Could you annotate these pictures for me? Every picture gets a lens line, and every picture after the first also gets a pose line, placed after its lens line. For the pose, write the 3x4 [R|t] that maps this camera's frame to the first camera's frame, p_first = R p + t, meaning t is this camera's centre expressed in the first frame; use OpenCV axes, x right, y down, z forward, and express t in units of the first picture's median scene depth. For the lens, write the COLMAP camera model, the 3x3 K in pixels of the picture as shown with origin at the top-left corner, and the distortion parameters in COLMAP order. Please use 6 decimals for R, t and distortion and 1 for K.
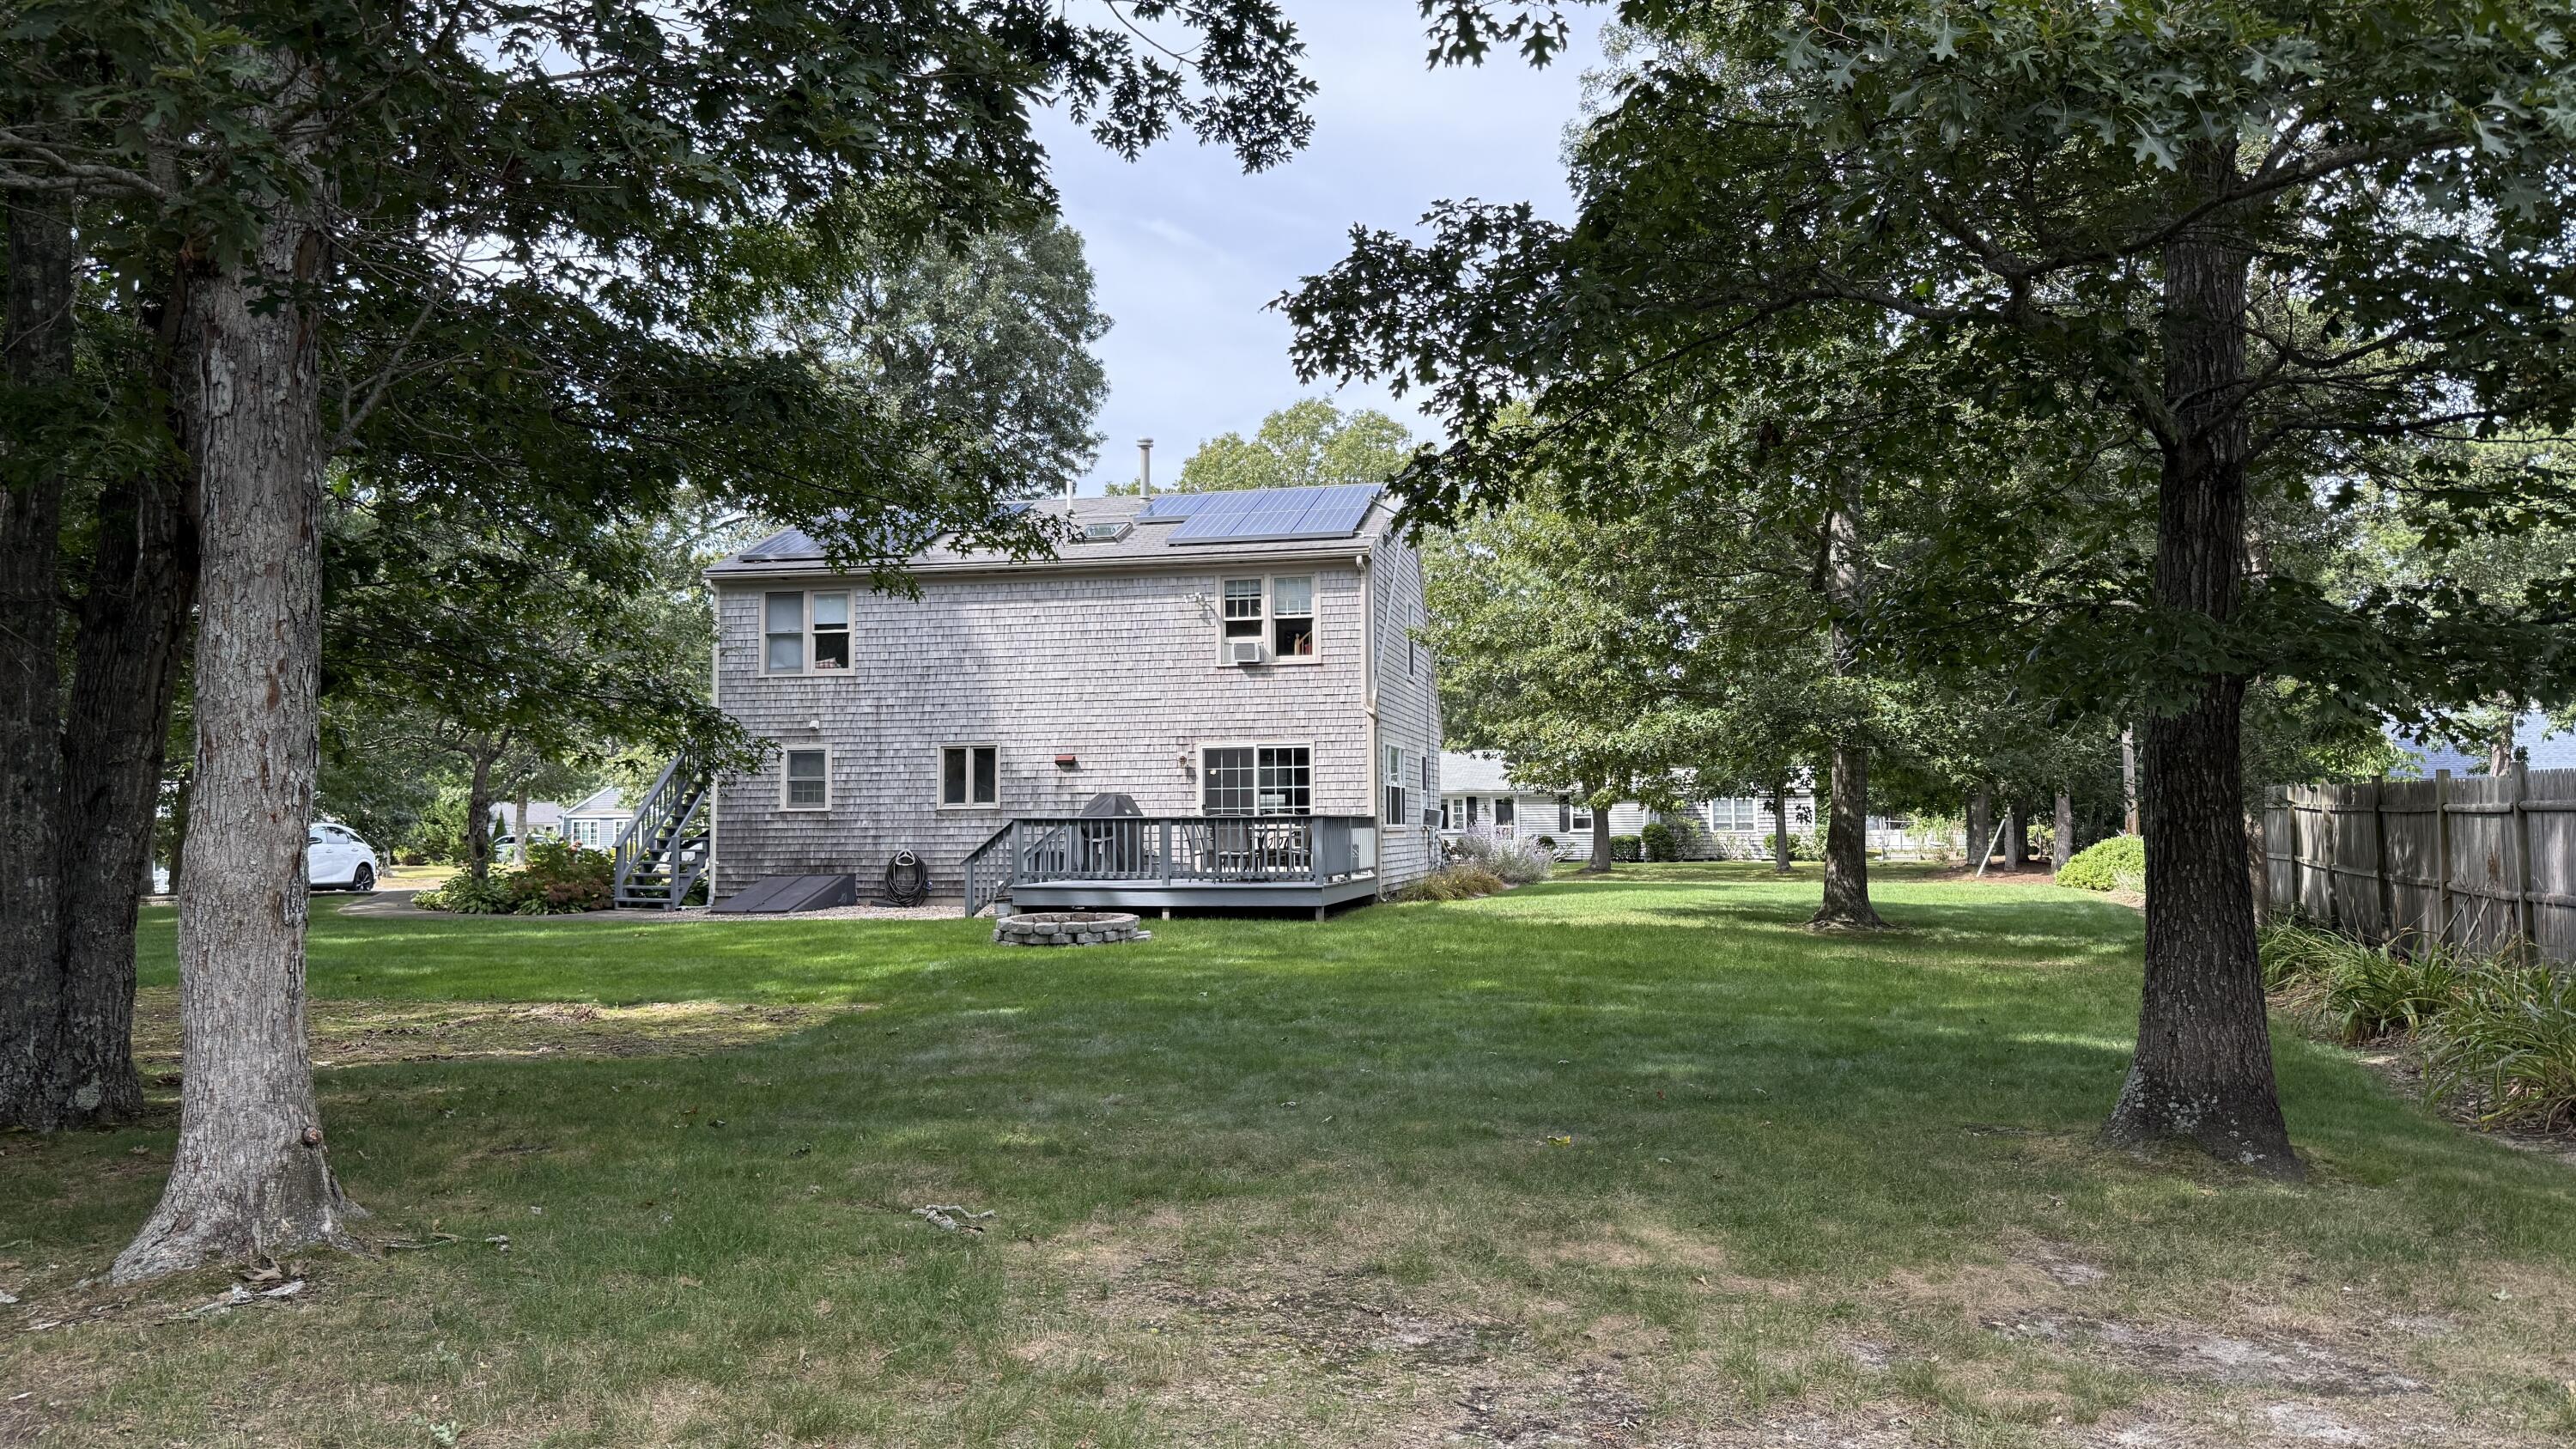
lens RADIAL K [[1795.6, 0, 1288.0], [0, 1795.6, 724.5], [0, 0, 1]] dist [0.104530, -0.143576]
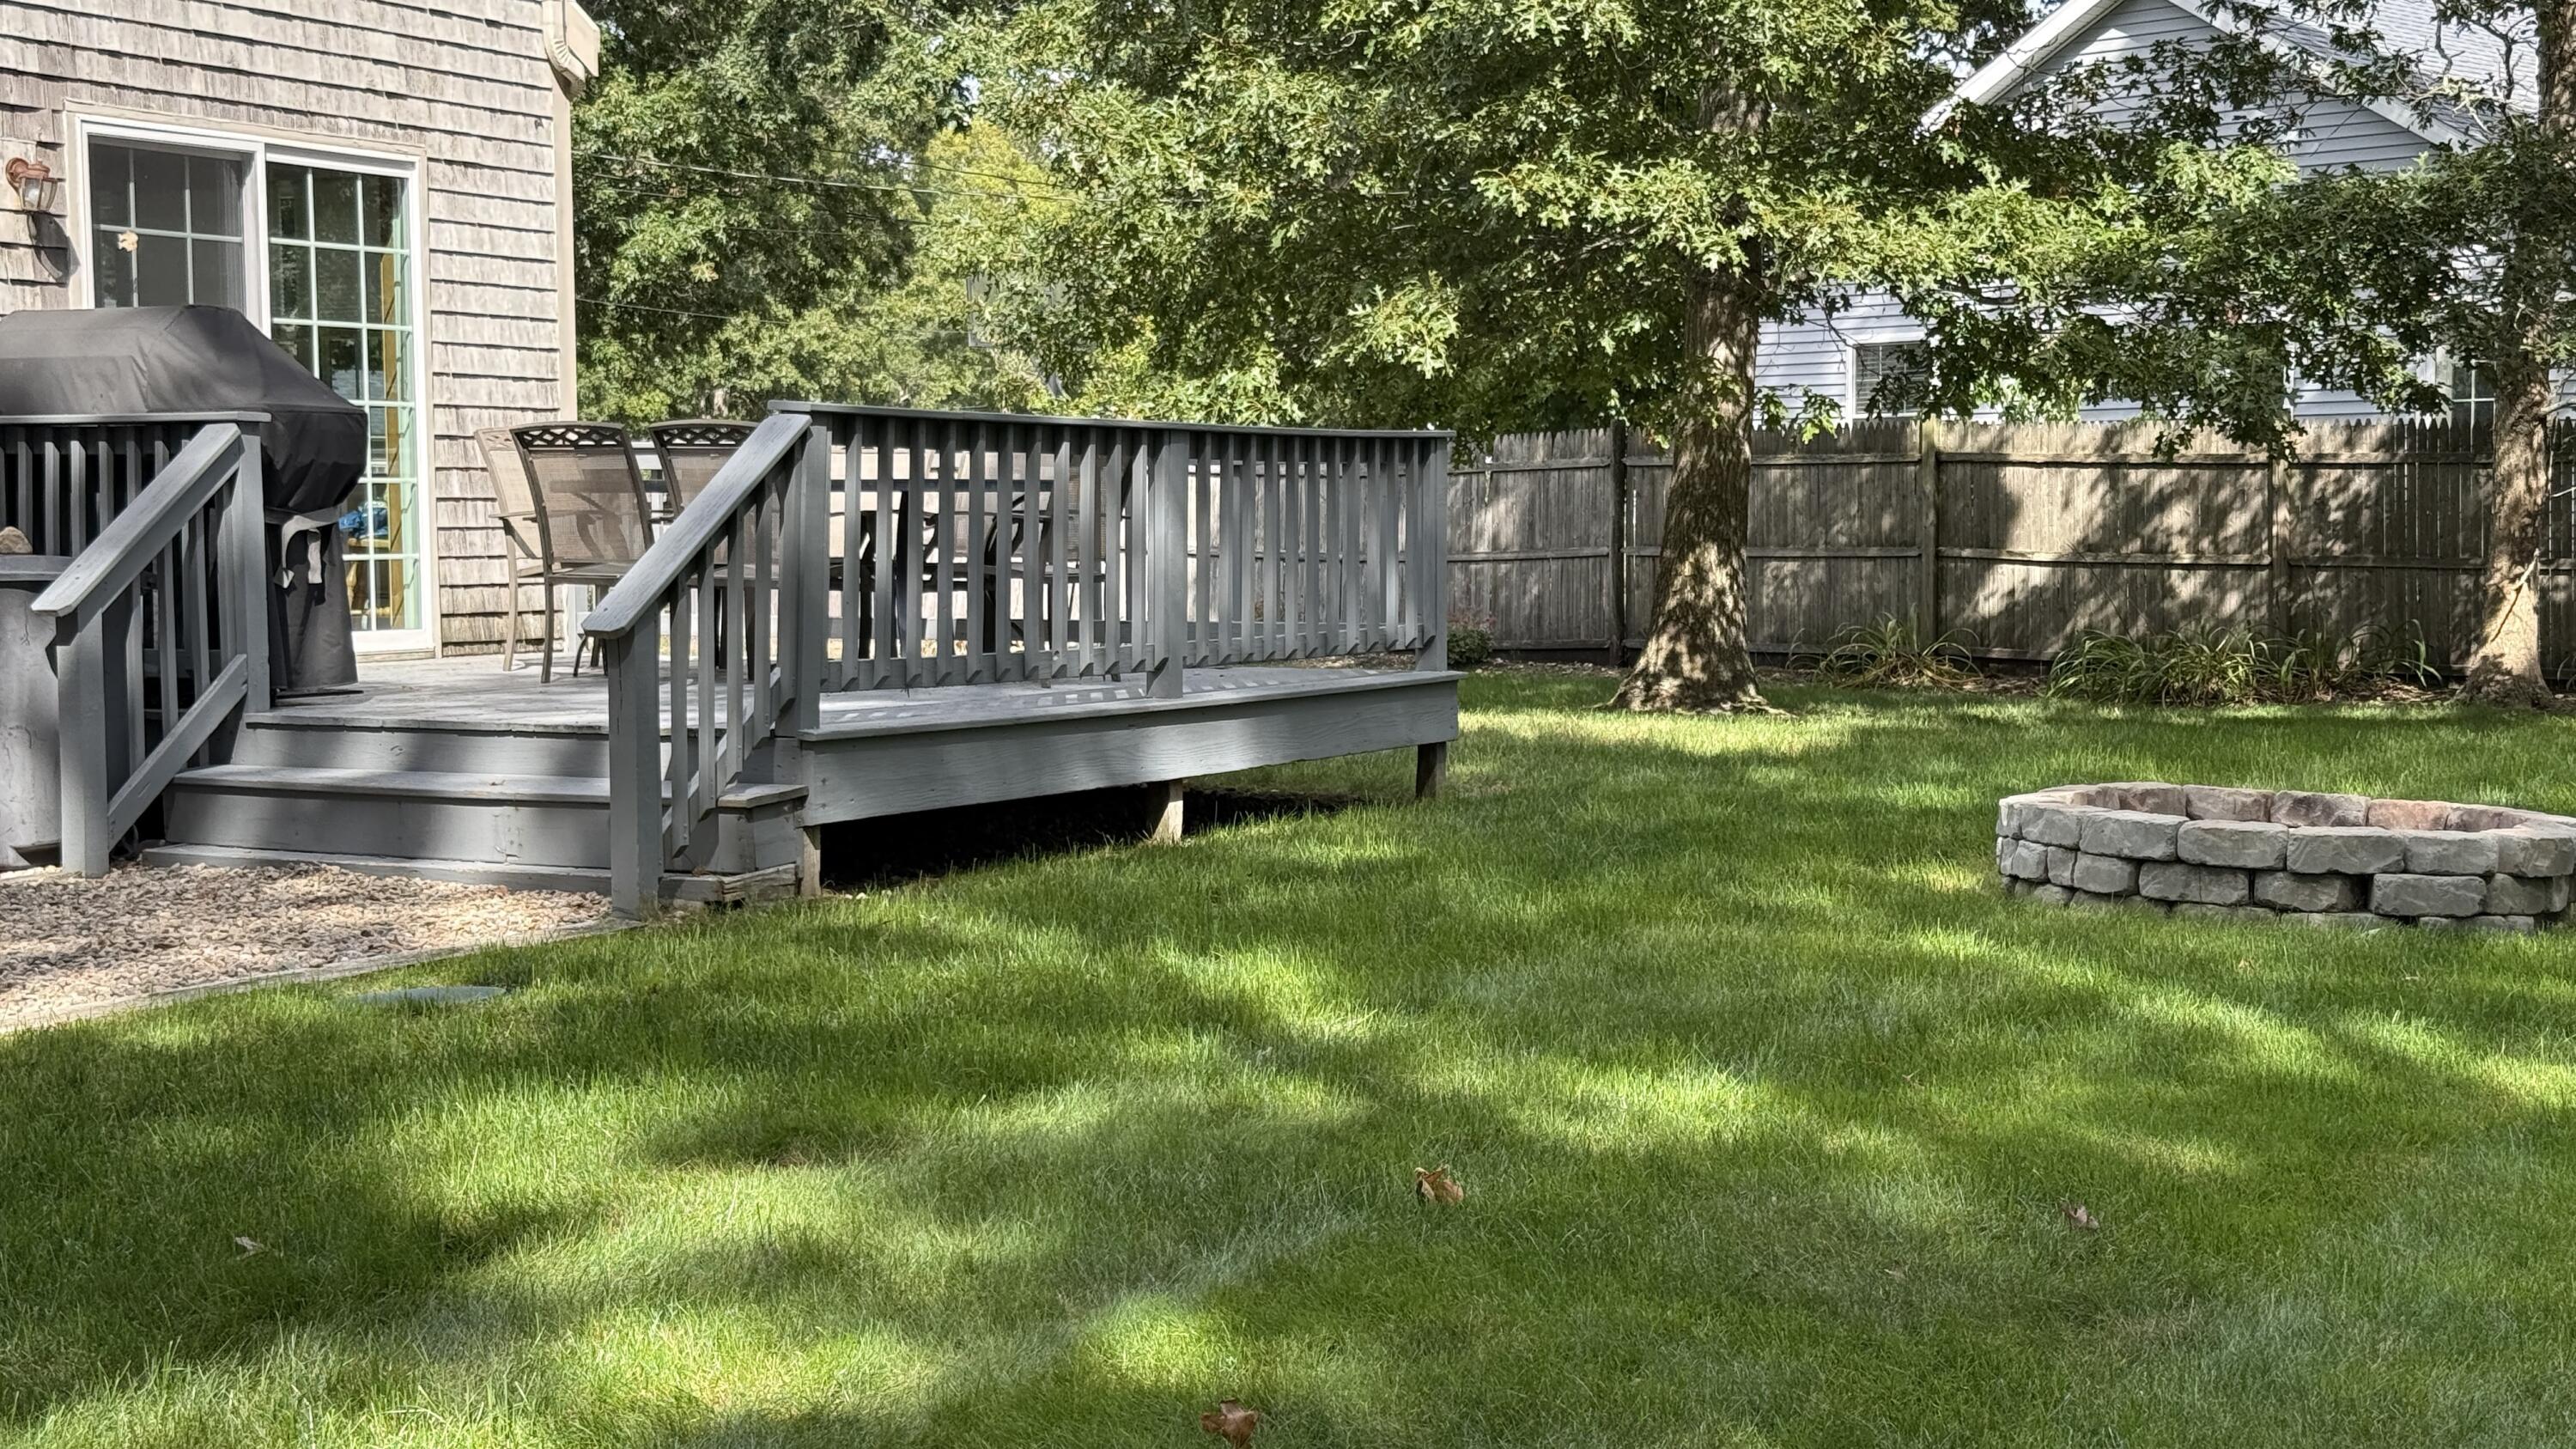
lens RADIAL K [[3663.1, 0, 1288.0], [0, 3663.1, 724.5], [0, 0, 1]] dist [0.228697, -0.673310]
pose [[0.282075, -0.053981, 0.957873, -0.461631], [-0.058412, 0.995597, 0.073308, 0.043989], [-0.957613, -0.076630, 0.277680, 0.690971]]
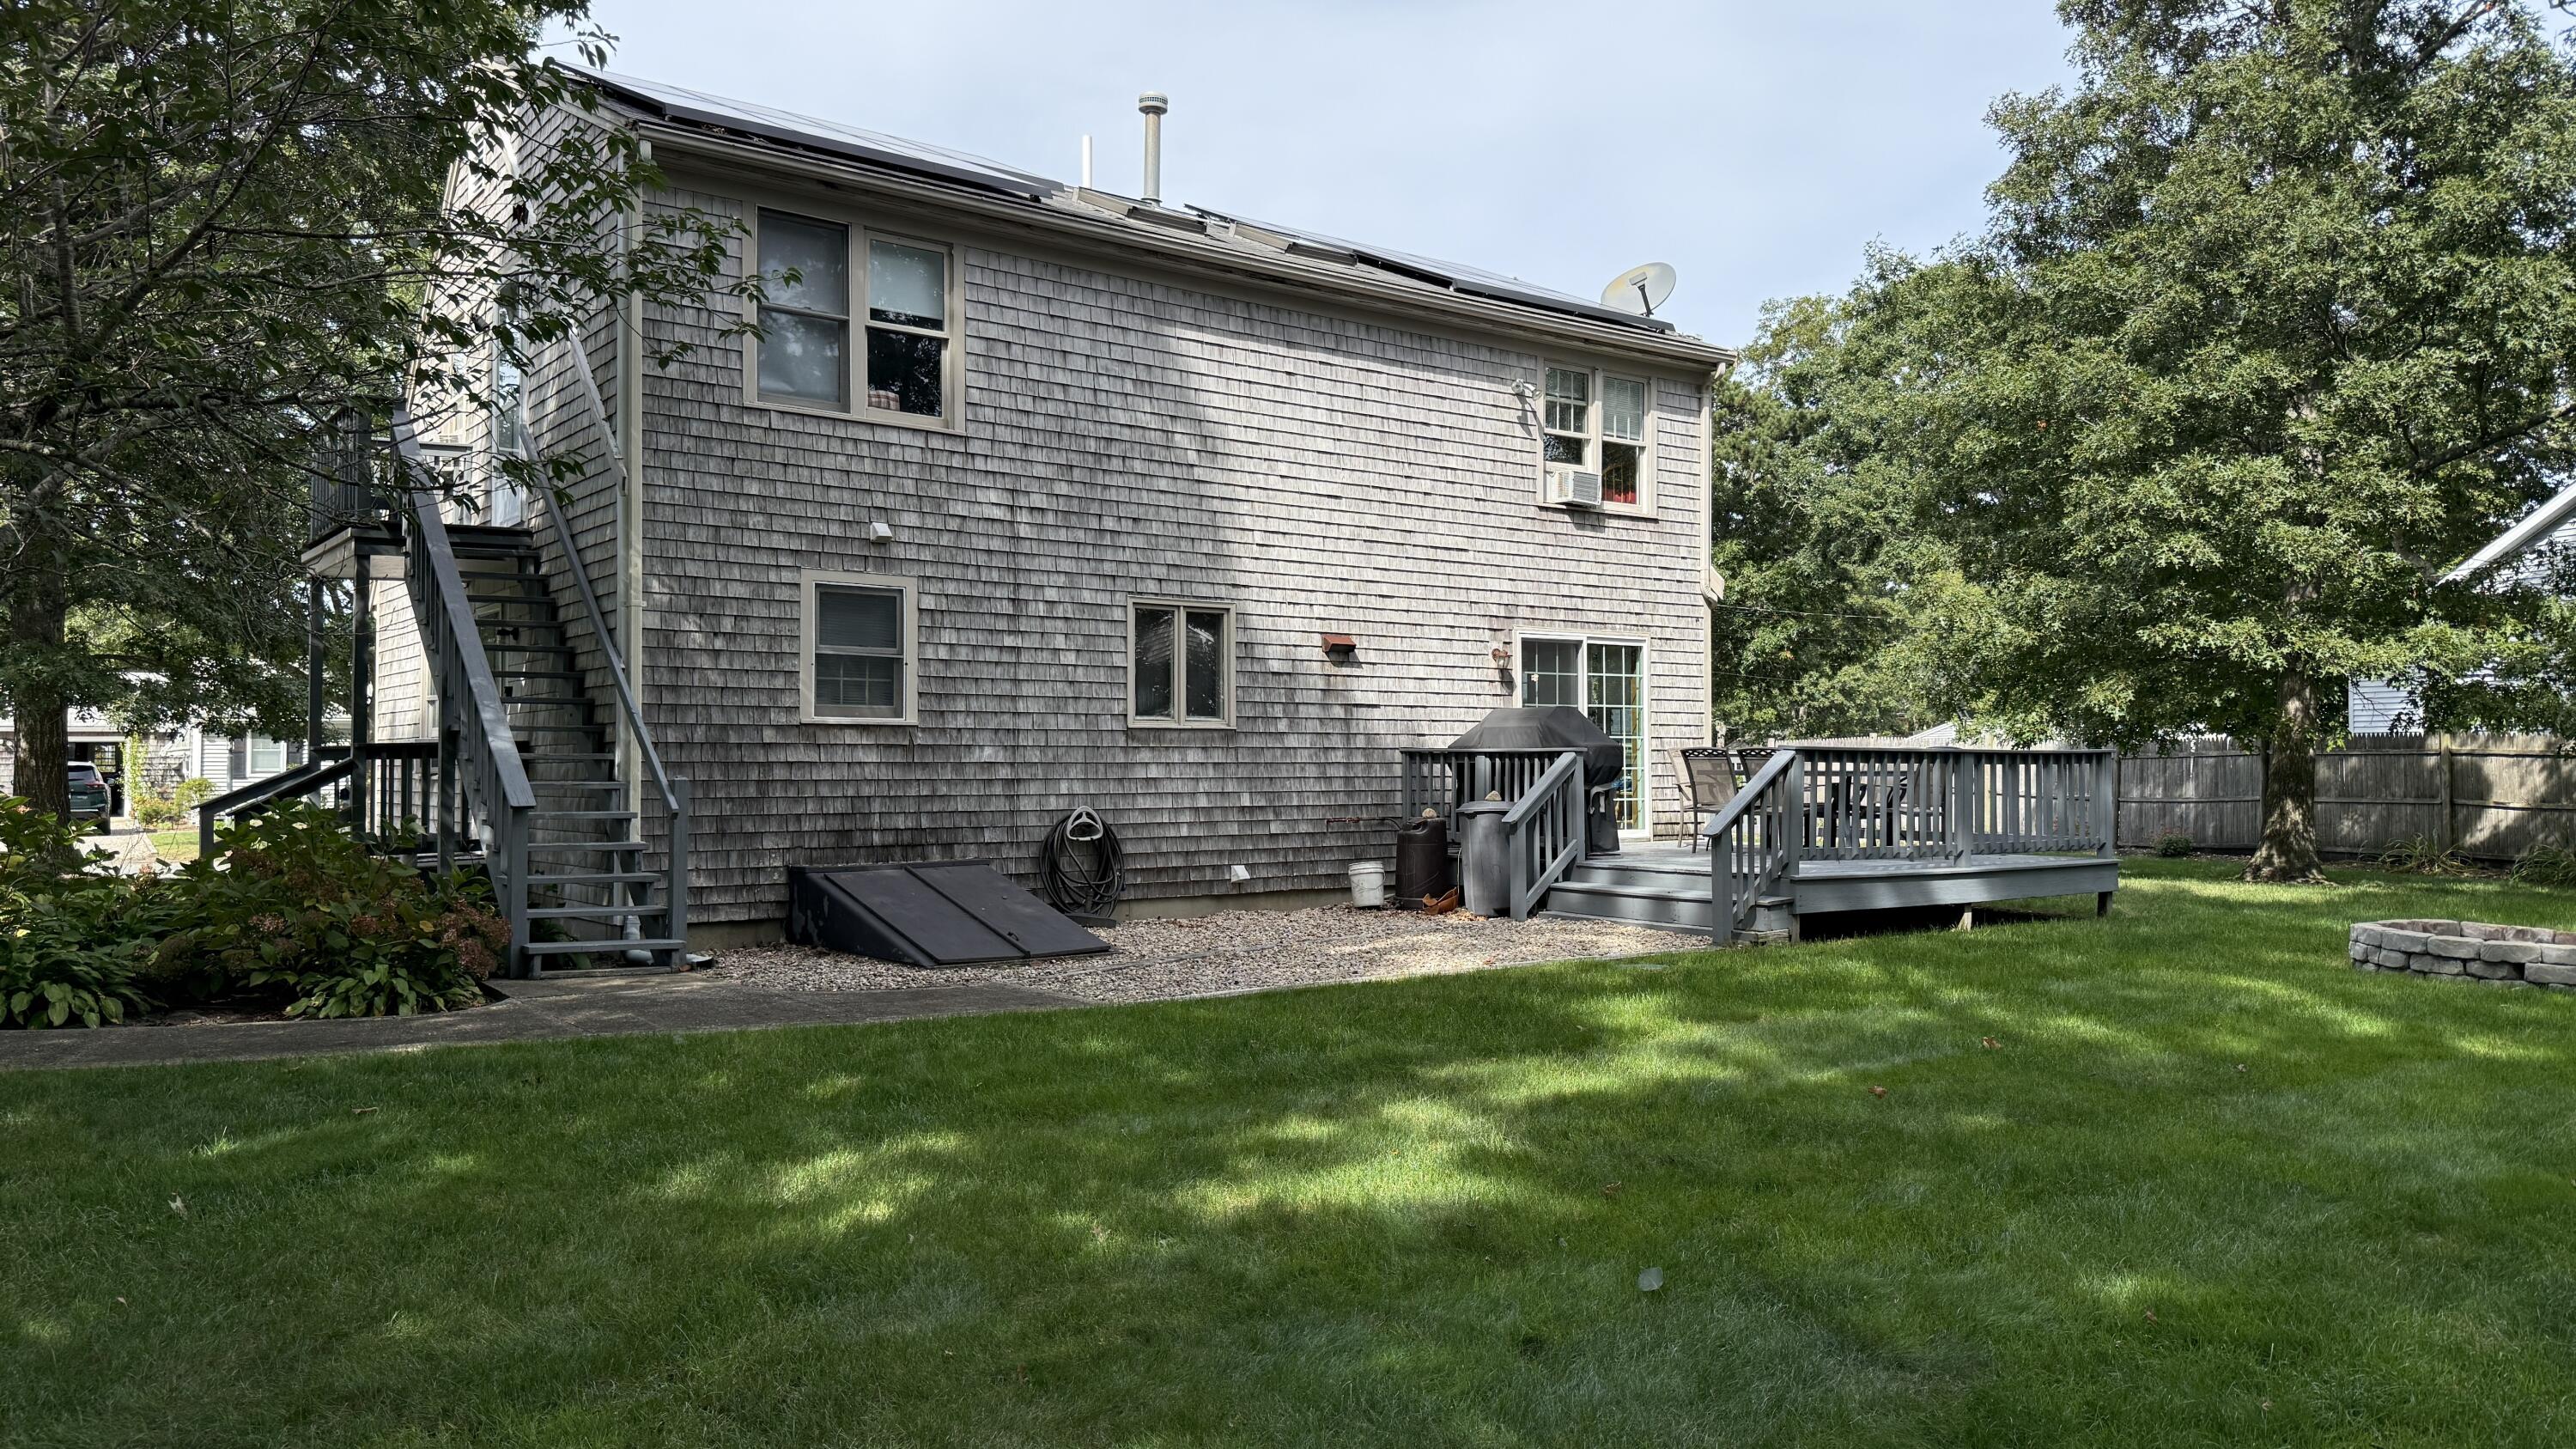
lens RADIAL K [[1795.6, 0, 1288.0], [0, 1795.6, 724.5], [0, 0, 1]] dist [0.104530, -0.143576]
pose [[0.655644, 0.021829, 0.754754, -0.545726], [-0.051765, 0.998530, 0.016088, 0.036186], [-0.753293, -0.049618, 0.655810, 0.640841]]
